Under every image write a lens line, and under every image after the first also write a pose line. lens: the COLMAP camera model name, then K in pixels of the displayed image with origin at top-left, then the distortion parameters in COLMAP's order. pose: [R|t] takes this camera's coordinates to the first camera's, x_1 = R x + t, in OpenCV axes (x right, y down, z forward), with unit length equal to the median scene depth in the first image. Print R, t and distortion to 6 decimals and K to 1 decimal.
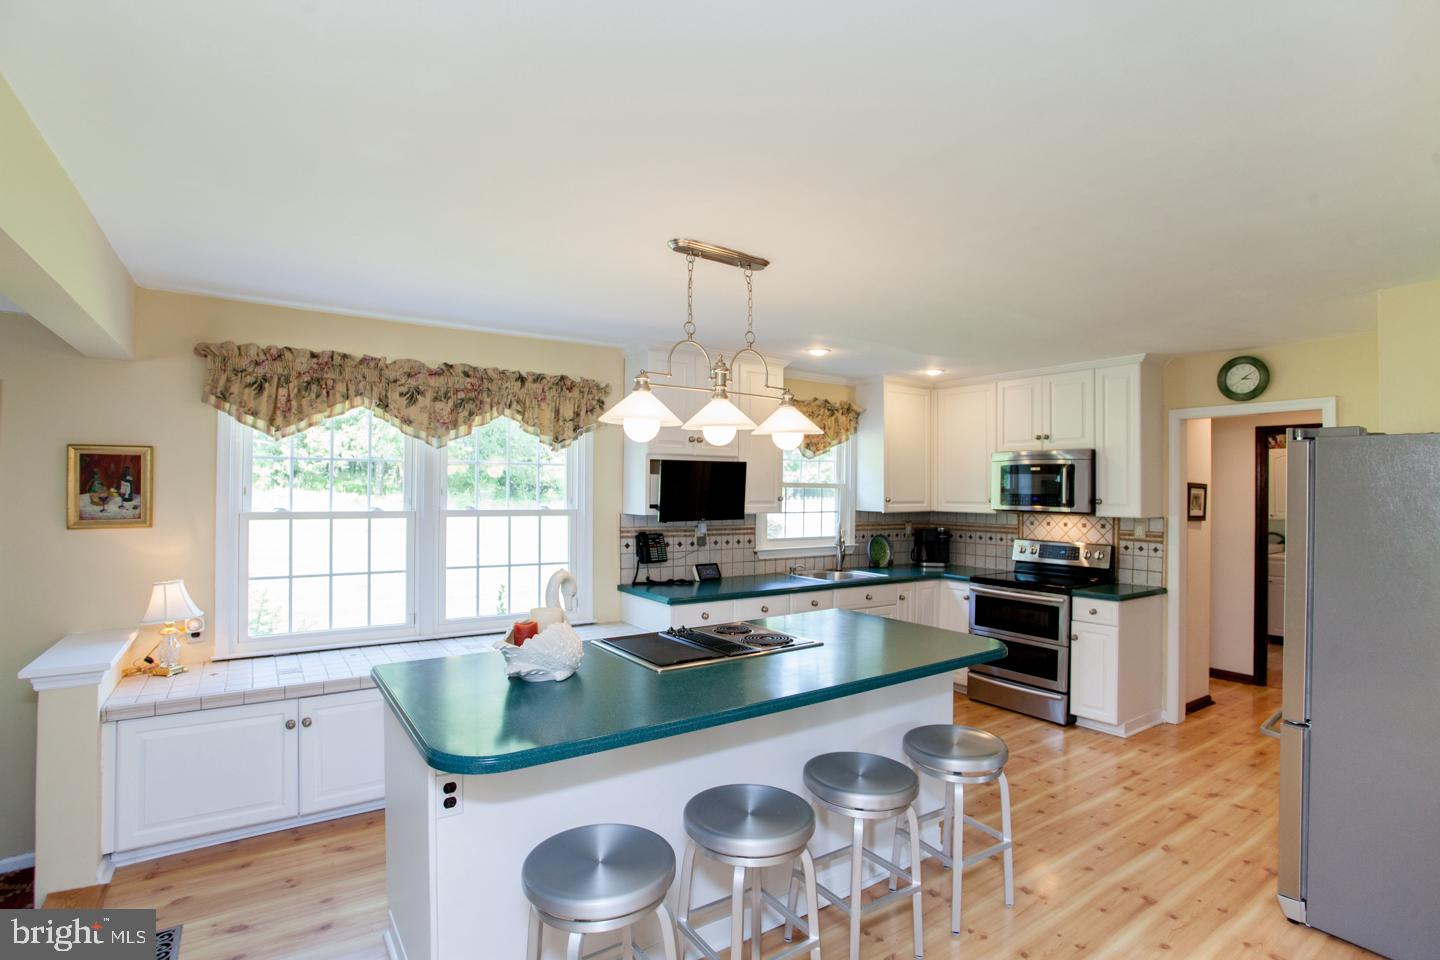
lens RADIAL K [[698.3, 0, 718.3], [0, 698.3, 481.8], [0, 0, 1]] dist [-0.079578, 0.035621]
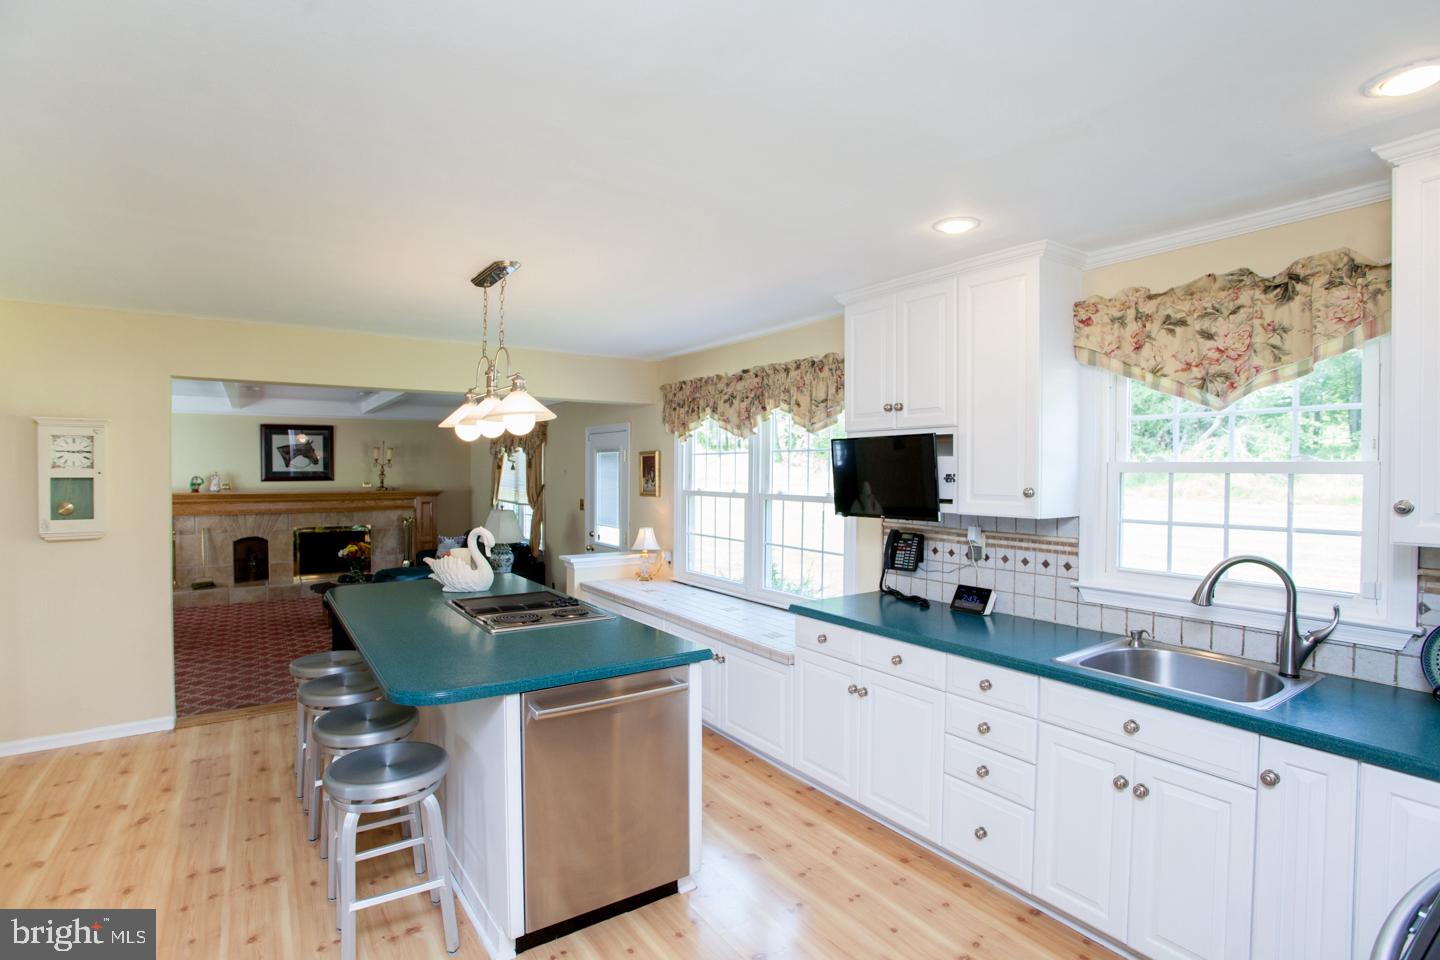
lens RADIAL K [[698.3, 0, 718.3], [0, 698.3, 481.8], [0, 0, 1]] dist [-0.079578, 0.035621]
pose [[0.000463, 0.008853, -0.999961, 0.642280], [0.007486, 0.999933, 0.008856, 0.008992], [0.999972, -0.007490, 0.000397, 0.754337]]
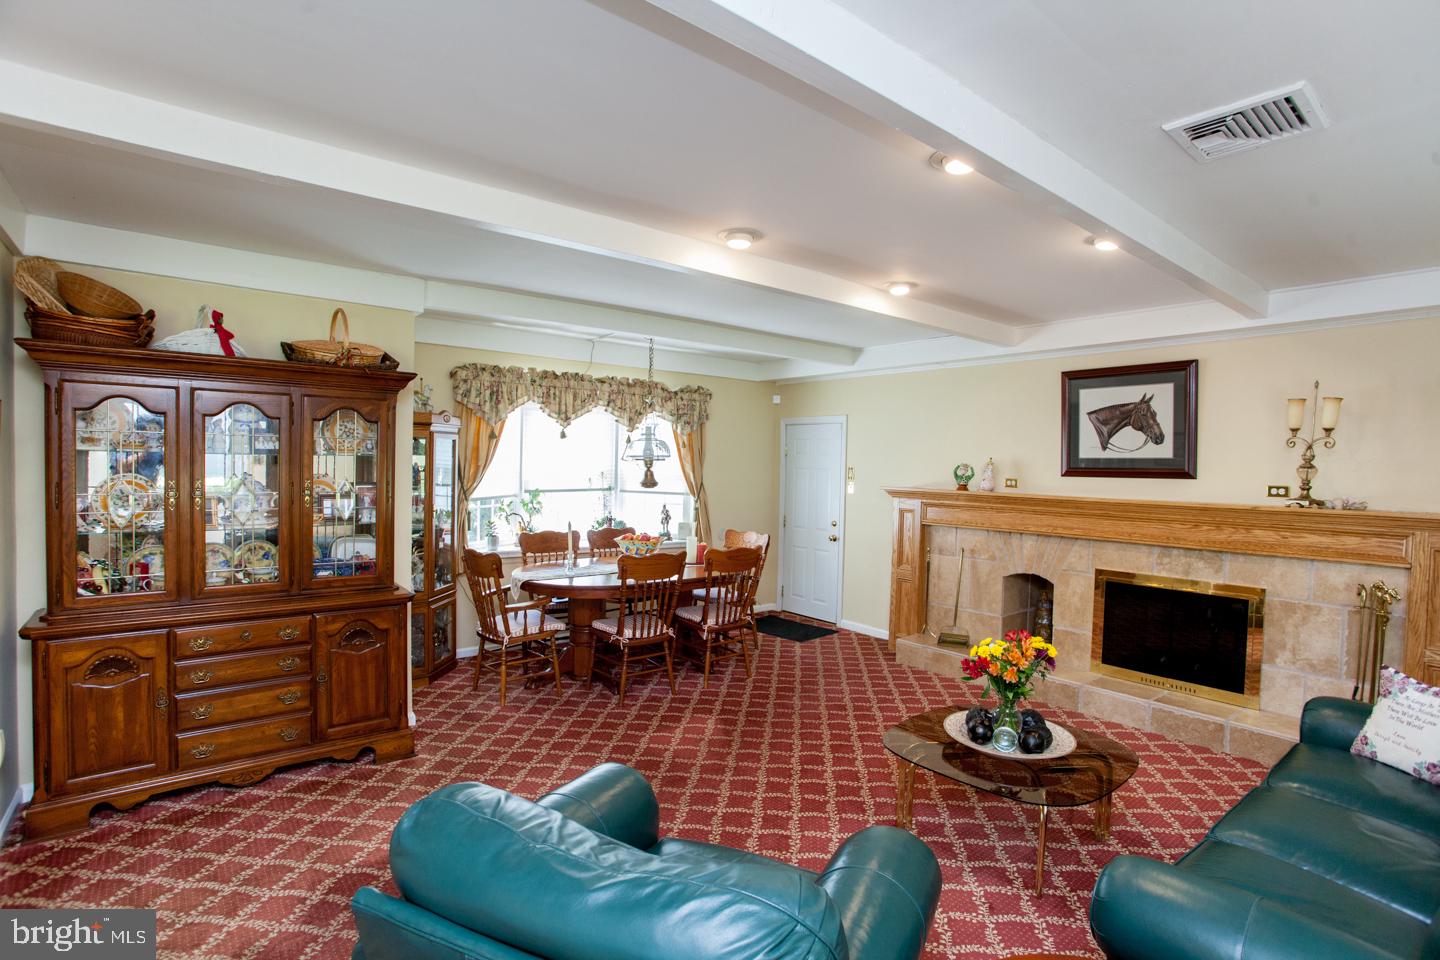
lens RADIAL K [[698.3, 0, 718.3], [0, 698.3, 481.8], [0, 0, 1]] dist [-0.079578, 0.035621]
pose [[-0.996252, -0.025600, -0.082618, -0.643868], [-0.026914, 0.999528, 0.014830, 0.022788], [0.082200, 0.016998, -0.996471, 0.483185]]
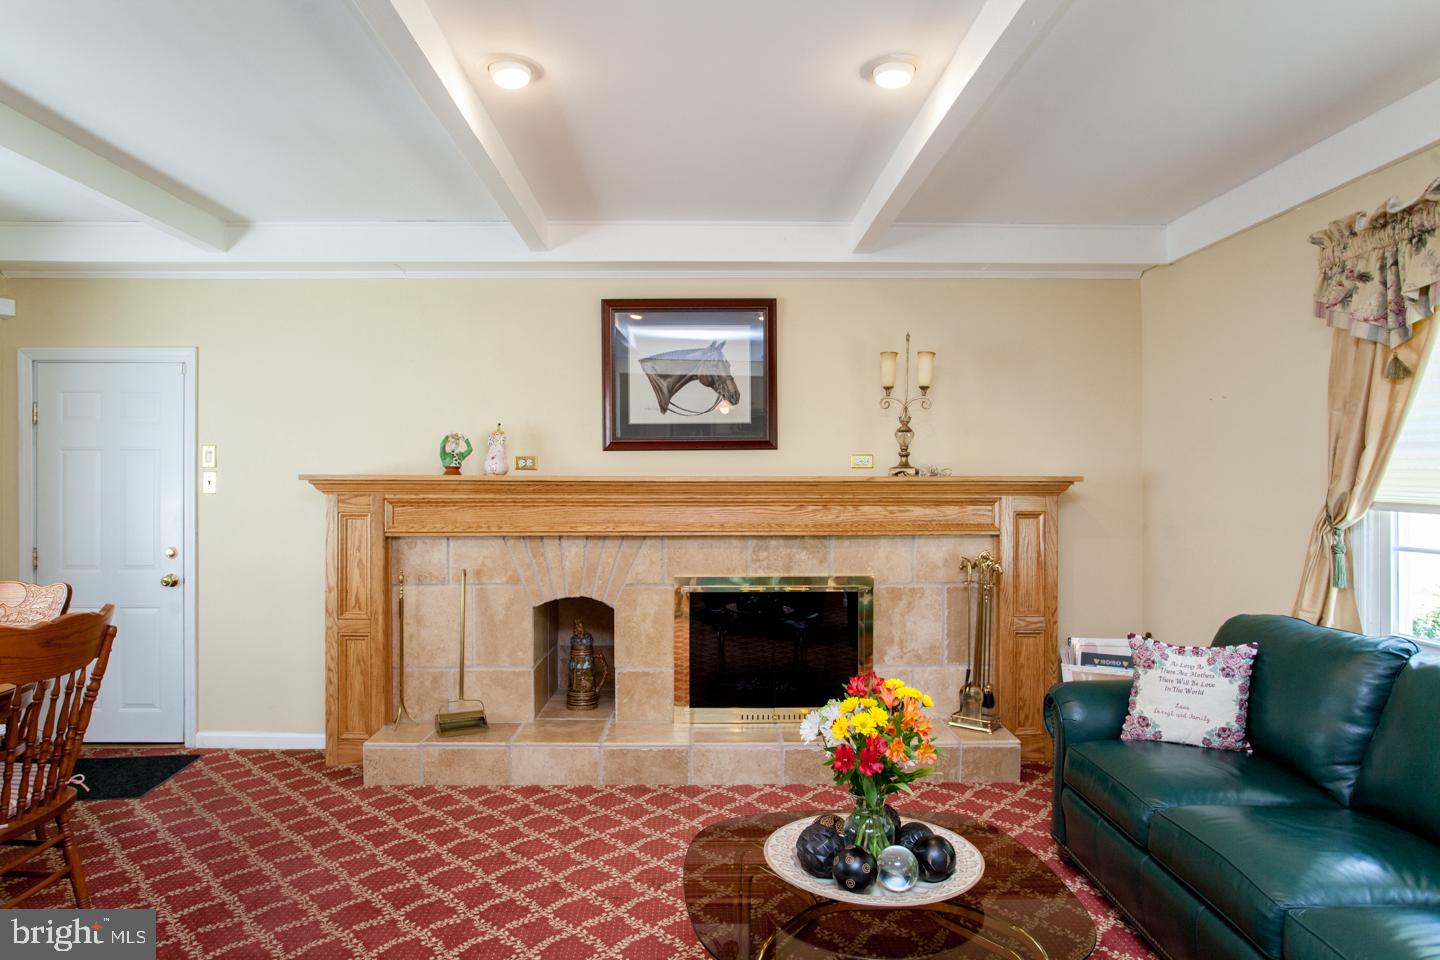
lens RADIAL K [[879.4, 0, 713.9], [0, 879.4, 481.7], [0, 0, 1]] dist [-0.068331, 0.052054]
pose [[-0.541820, -0.008053, -0.840456, -0.536853], [0.004915, 0.999907, -0.012749, 0.061303], [0.840480, -0.011038, -0.541730, 0.078769]]
